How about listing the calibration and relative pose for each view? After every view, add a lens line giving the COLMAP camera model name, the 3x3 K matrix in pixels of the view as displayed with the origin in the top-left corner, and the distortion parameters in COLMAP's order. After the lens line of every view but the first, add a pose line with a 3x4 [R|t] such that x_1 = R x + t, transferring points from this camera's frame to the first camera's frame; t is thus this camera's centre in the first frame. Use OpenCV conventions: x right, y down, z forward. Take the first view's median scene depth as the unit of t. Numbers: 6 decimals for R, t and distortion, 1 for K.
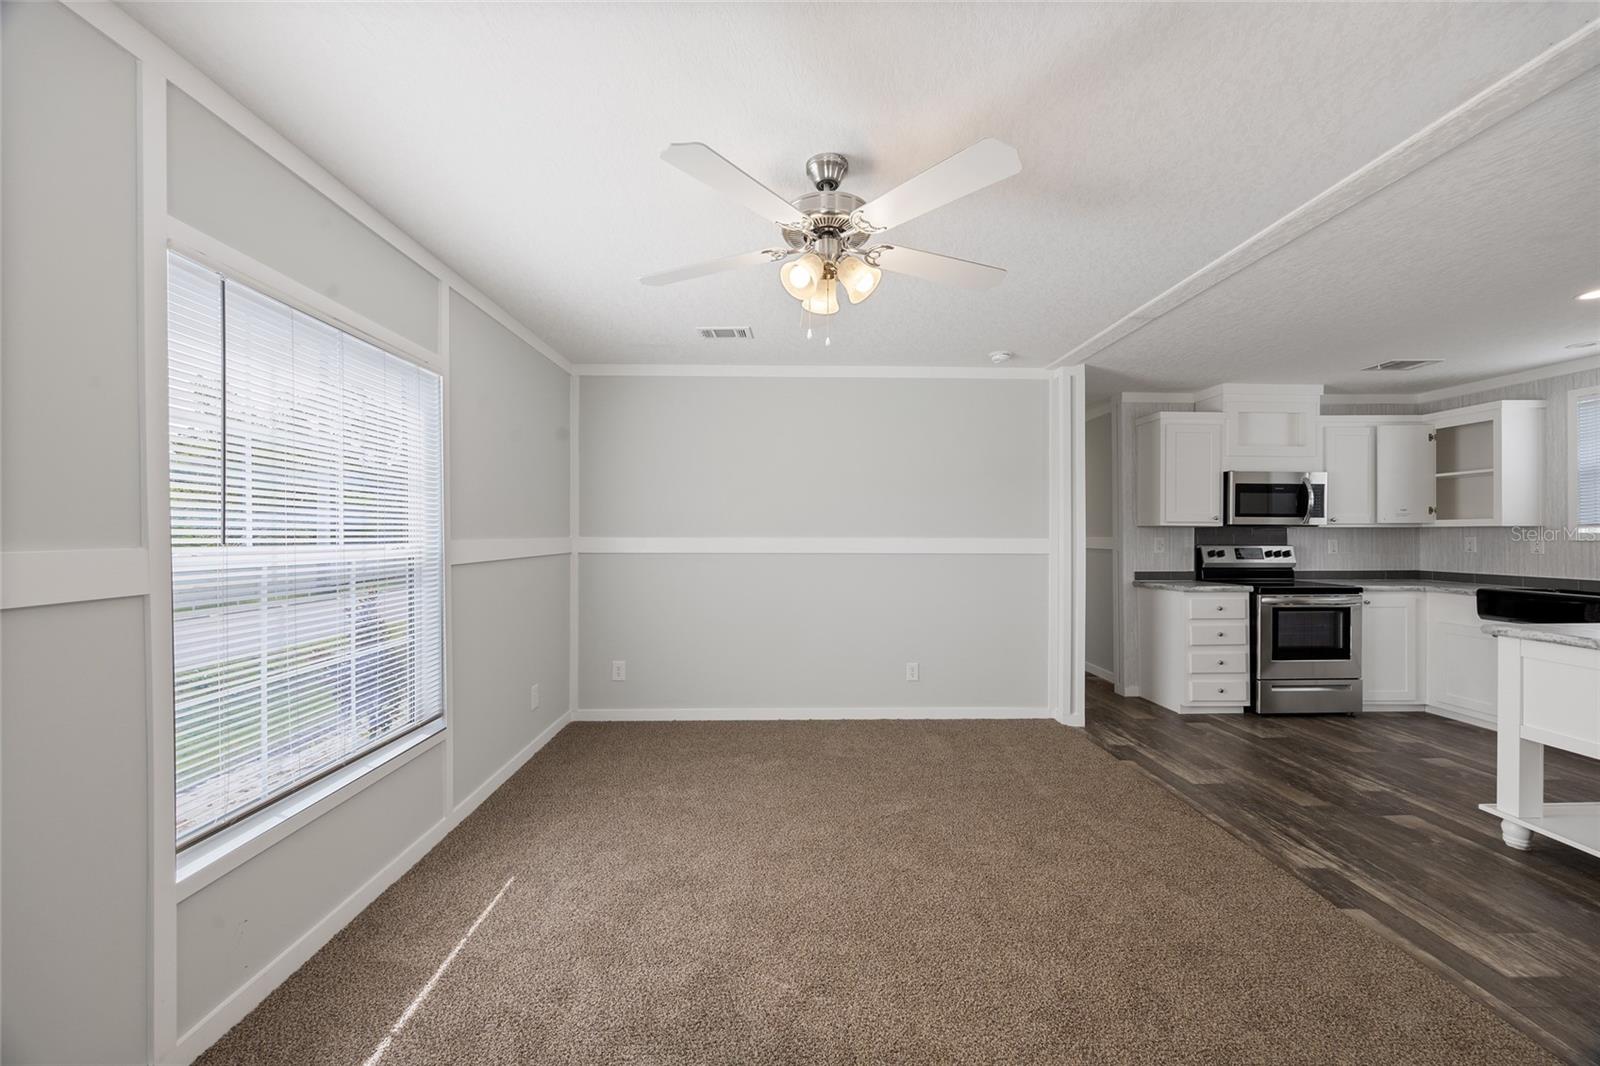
lens RADIAL K [[607.3, 0, 802.7], [0, 607.3, 535.2], [0, 0, 1]] dist [-0.001594, -0.000208]
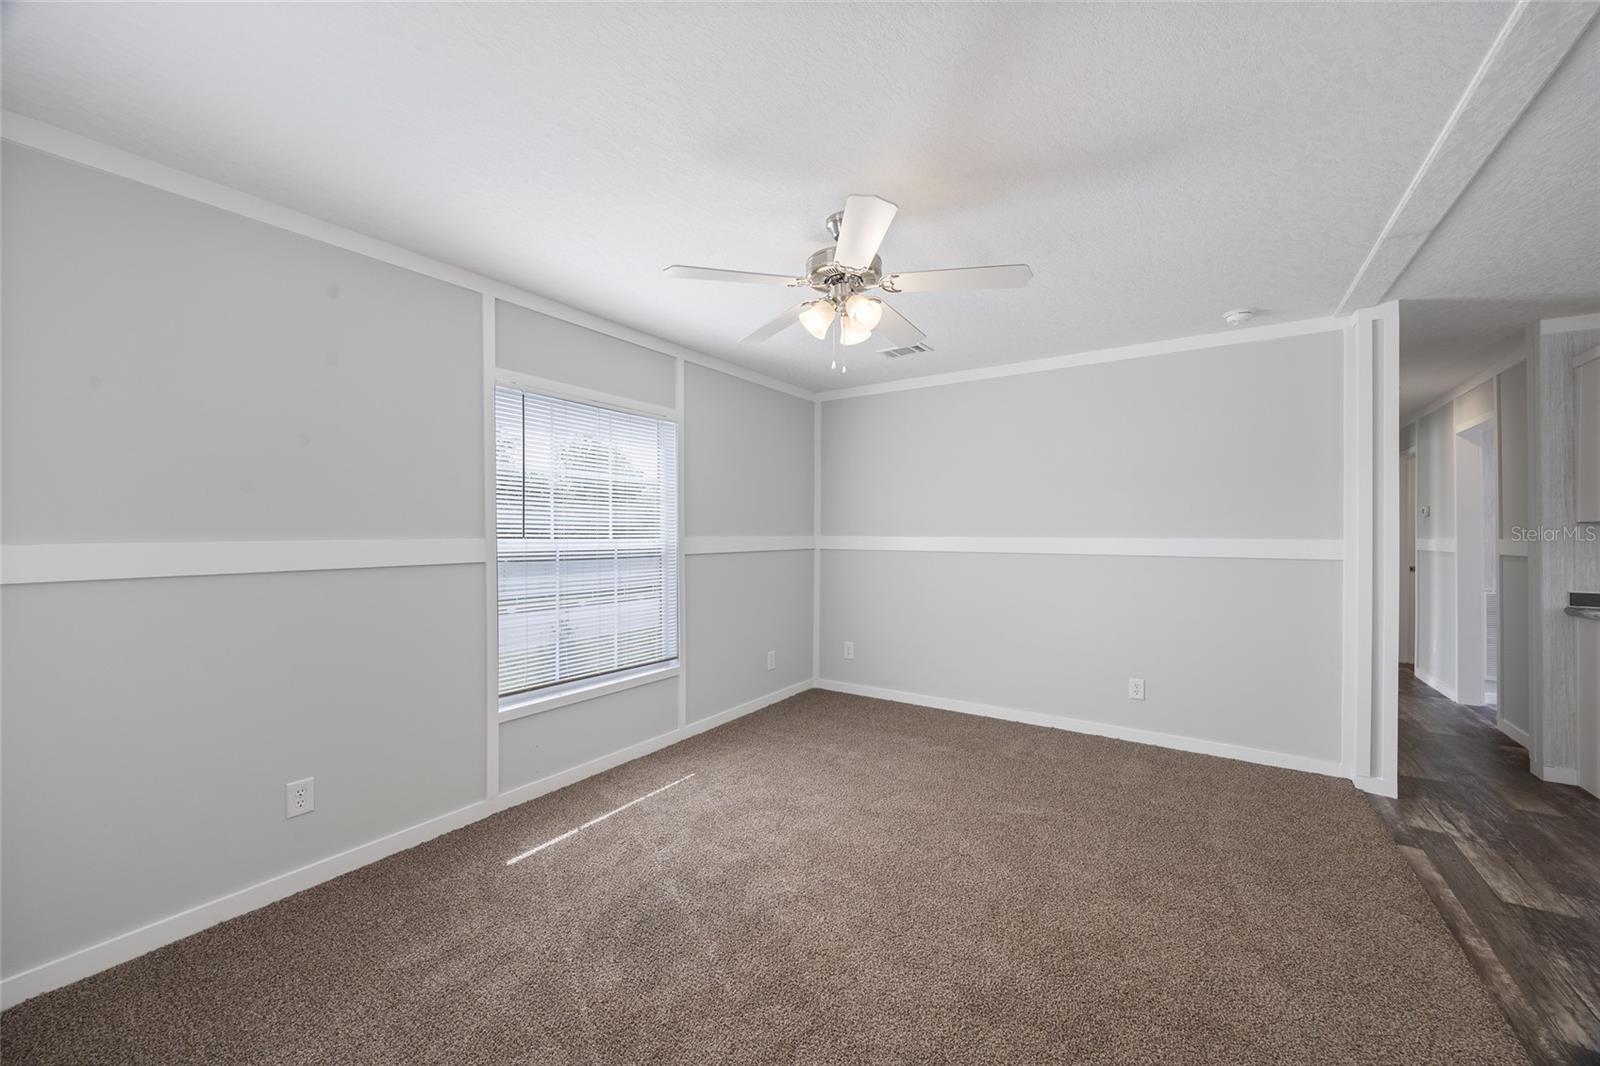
lens RADIAL K [[608.0, 0, 801.7], [0, 608.0, 537.2], [0, 0, 1]] dist [-0.000340, 0.000135]
pose [[0.815408, 0.004167, -0.578872, 0.307507], [-0.003460, 0.999991, 0.002324, 0.003026], [0.578876, 0.000108, 0.815415, -0.007177]]
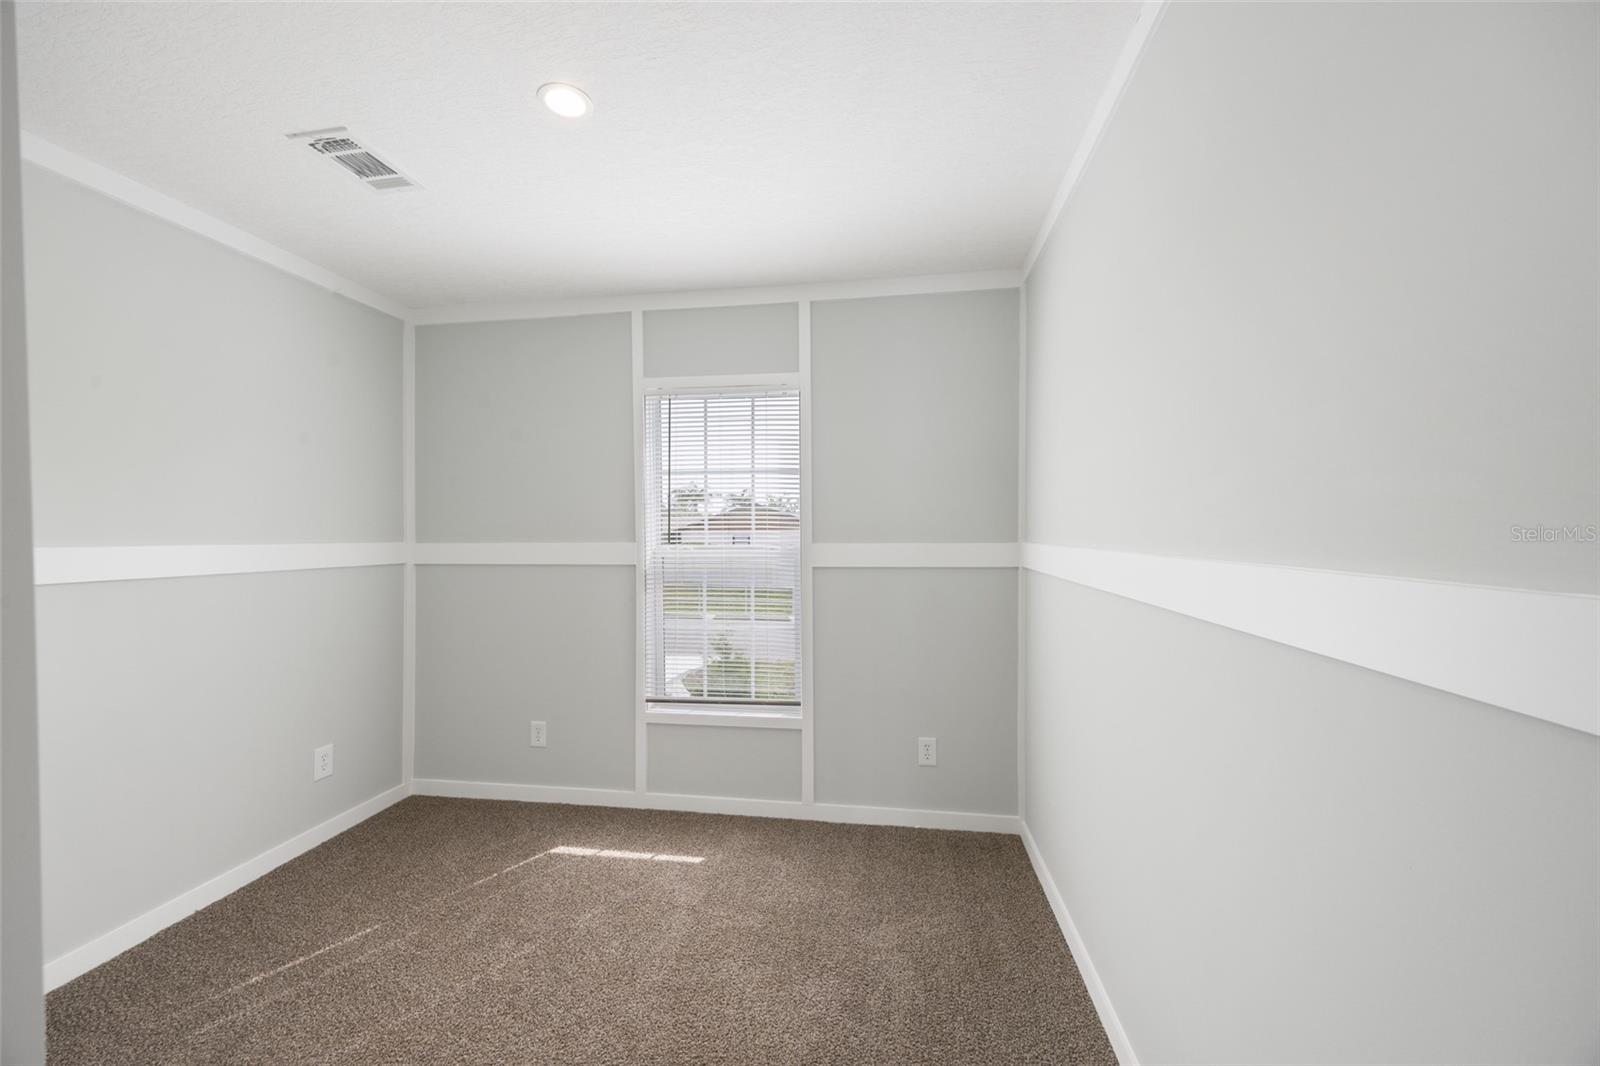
lens RADIAL K [[607.3, 0, 802.7], [0, 607.3, 535.2], [0, 0, 1]] dist [-0.001594, -0.000208]
pose [[-0.168812, -0.003379, -0.985642, 0.295747], [-0.001612, 0.999994, -0.003152, -0.000587], [0.985647, 0.001057, -0.168817, 0.648907]]
